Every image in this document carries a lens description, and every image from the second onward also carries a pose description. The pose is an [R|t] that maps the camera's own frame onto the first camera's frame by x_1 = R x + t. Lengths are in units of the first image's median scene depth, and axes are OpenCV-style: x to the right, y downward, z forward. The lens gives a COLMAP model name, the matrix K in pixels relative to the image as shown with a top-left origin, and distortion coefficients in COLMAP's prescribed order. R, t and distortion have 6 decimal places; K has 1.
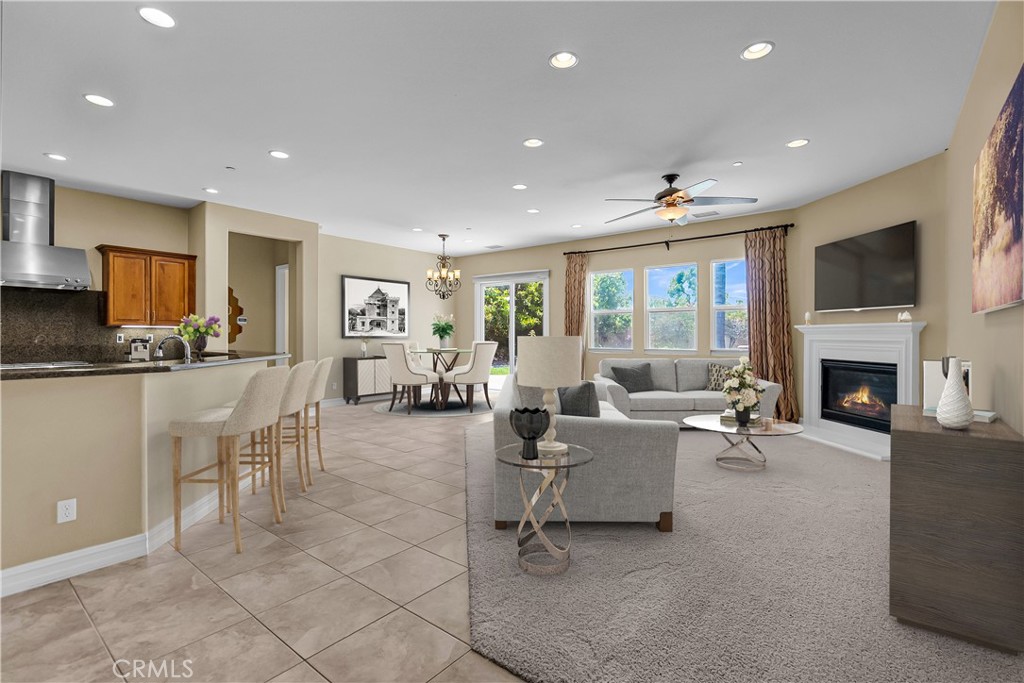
lens RADIAL K [[468.3, 0, 519.4], [0, 468.3, 345.9], [0, 0, 1]] dist [-0.001661, -0.000449]
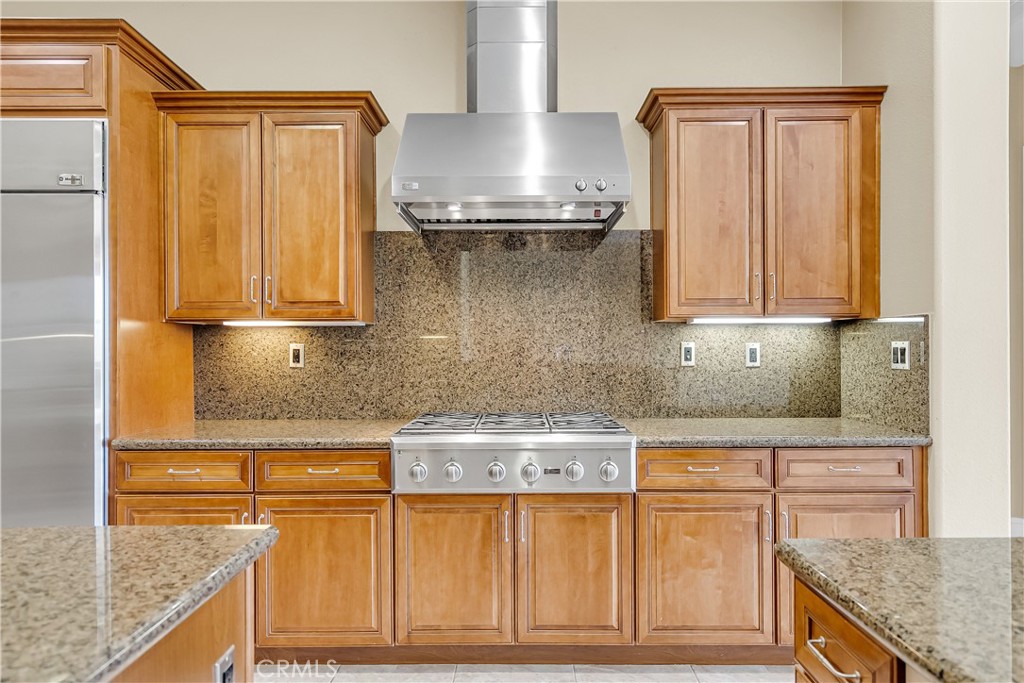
lens RADIAL K [[730.6, 0, 510.1], [0, 730.6, 332.7], [0, 0, 1]] dist [0.000533, 0.000059]
pose [[0.619585, -0.010889, -0.784854, -0.379099], [-0.008806, 0.999744, -0.020822, -0.015179], [0.784880, 0.019812, 0.619331, 0.413845]]
